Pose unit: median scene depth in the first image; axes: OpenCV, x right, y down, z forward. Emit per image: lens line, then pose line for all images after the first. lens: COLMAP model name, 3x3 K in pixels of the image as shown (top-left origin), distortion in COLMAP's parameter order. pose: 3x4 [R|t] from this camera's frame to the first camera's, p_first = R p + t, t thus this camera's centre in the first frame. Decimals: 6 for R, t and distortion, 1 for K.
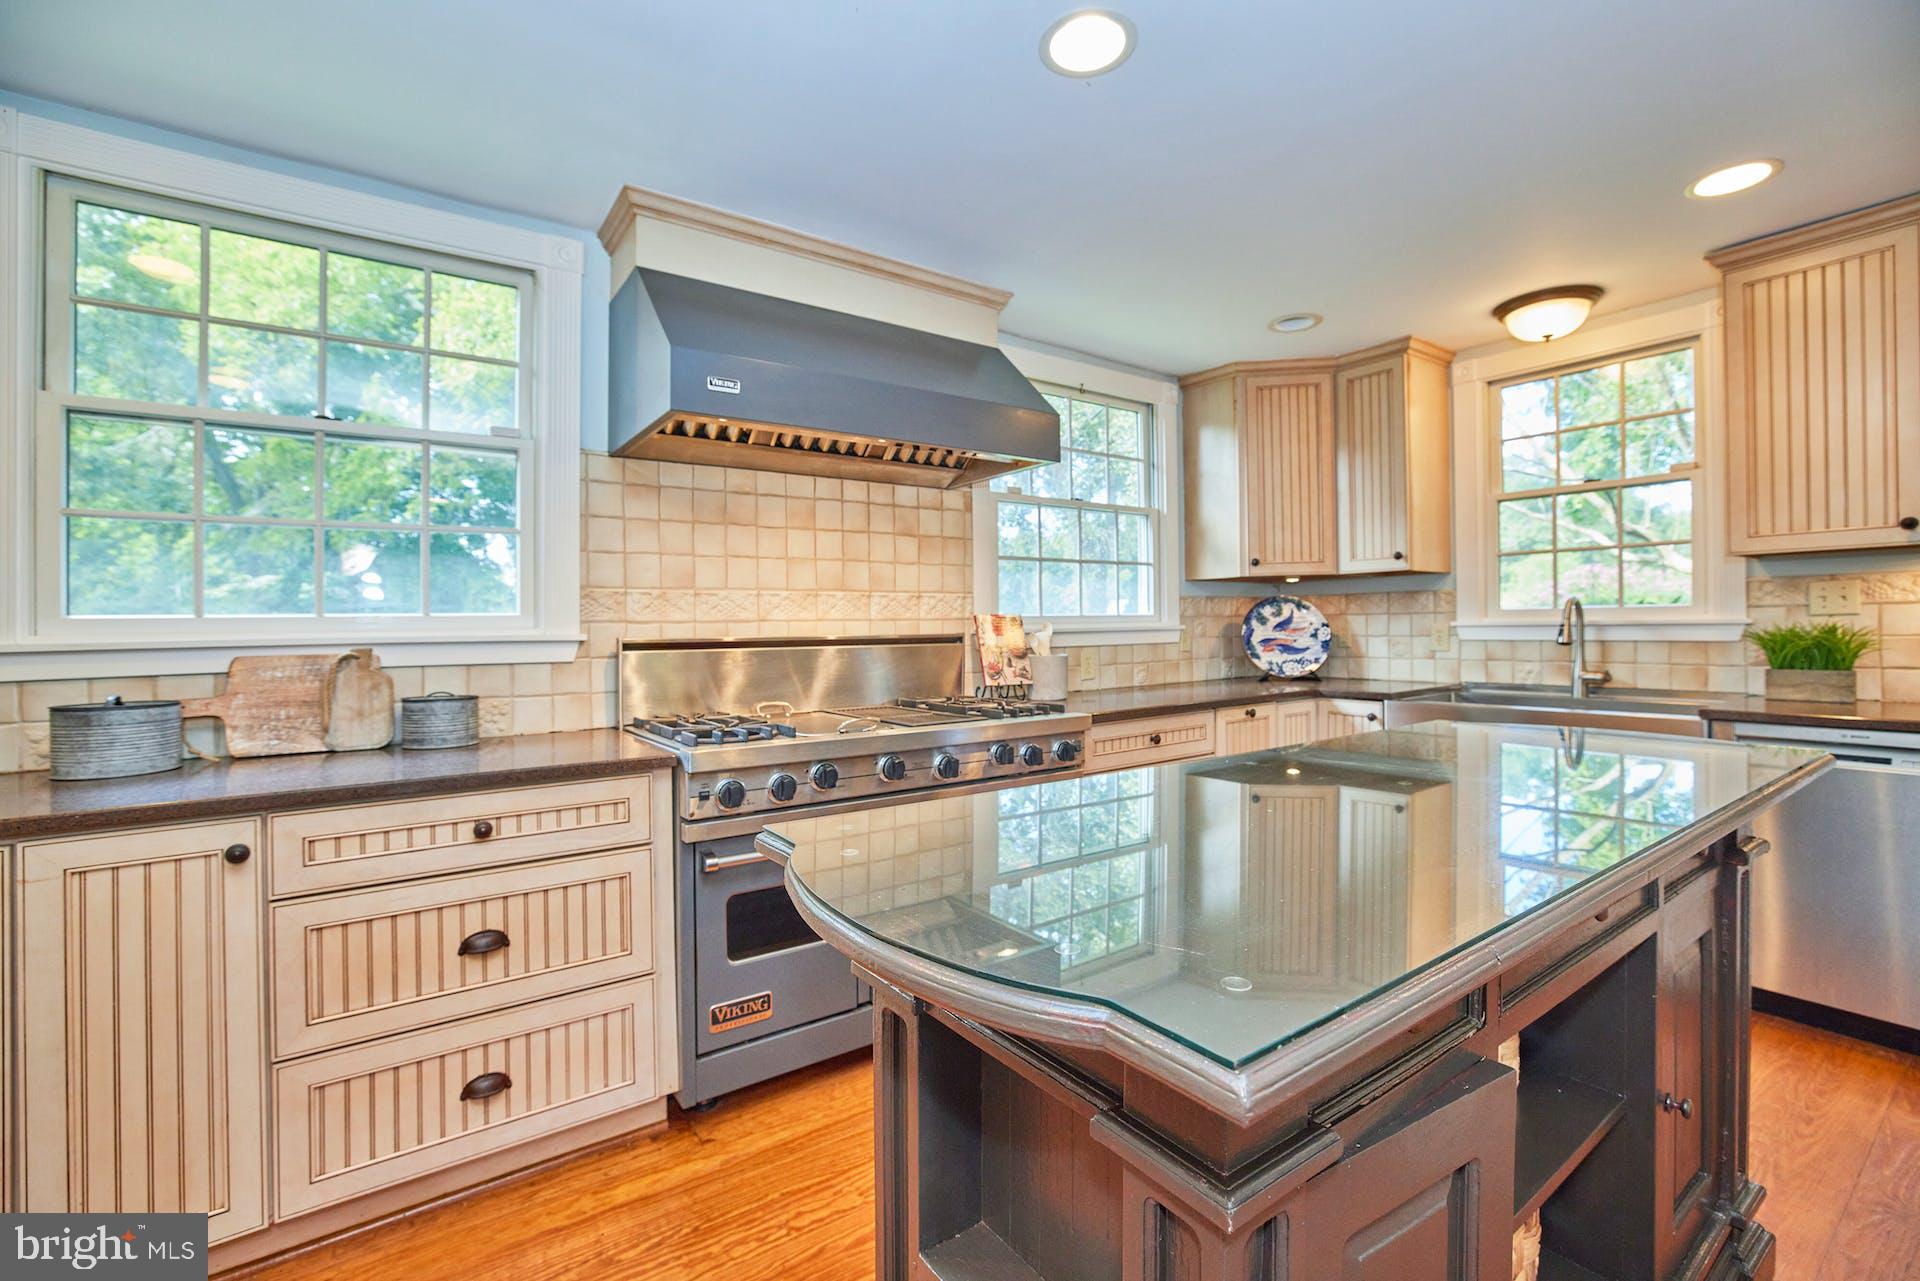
lens RADIAL K [[832.0, 0, 956.7], [0, 832.0, 624.6], [0, 0, 1]] dist [-0.022939, 0.002998]
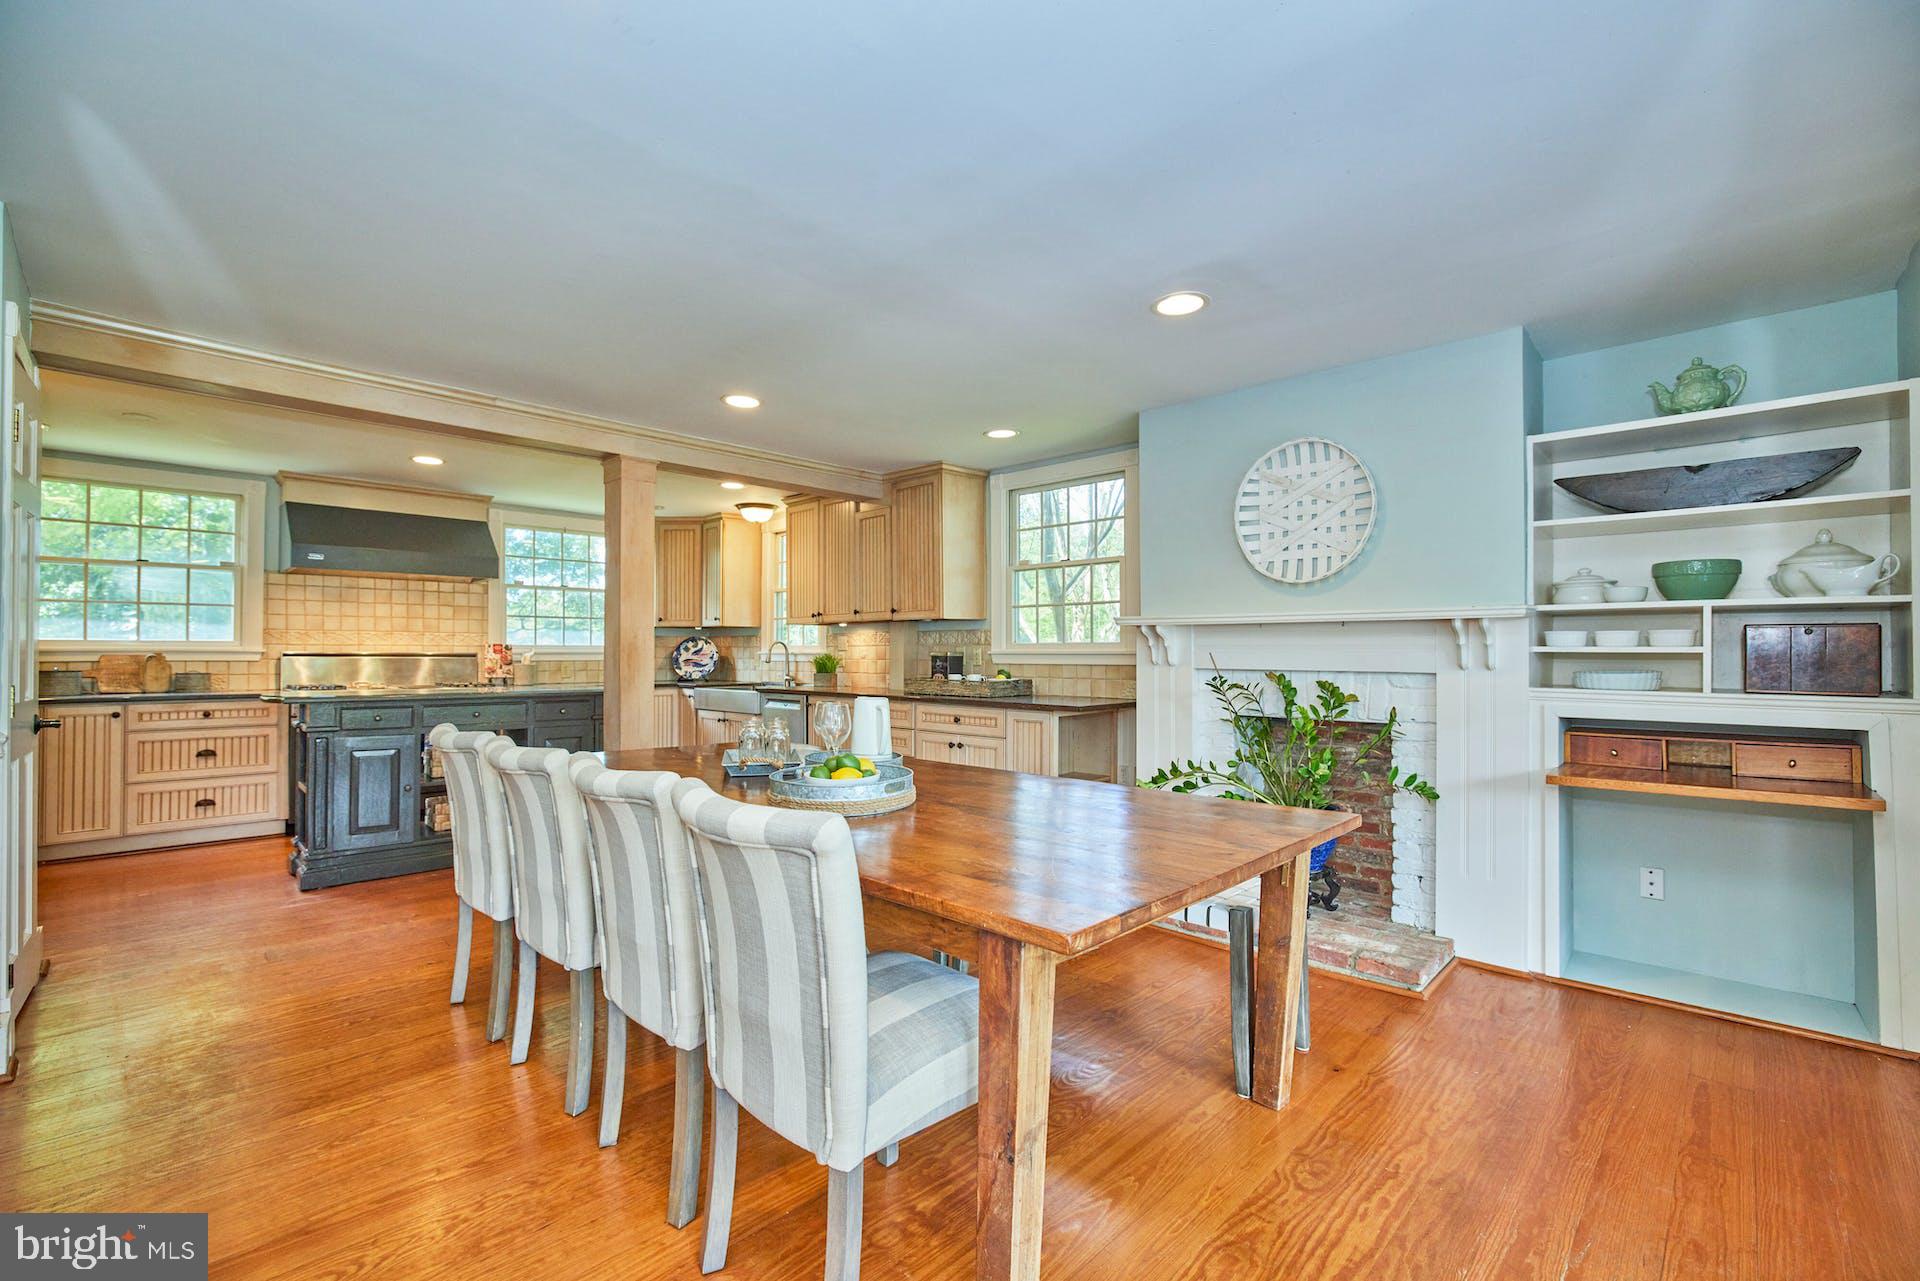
lens RADIAL K [[832.0, 0, 966.8], [0, 832.0, 653.1], [0, 0, 1]] dist [-0.022939, 0.002998]
pose [[0.984189, 0.015796, 0.176414, 0.987682], [-0.015237, 0.999874, -0.004522, 0.002718], [-0.176463, 0.001762, 0.984306, -1.470179]]
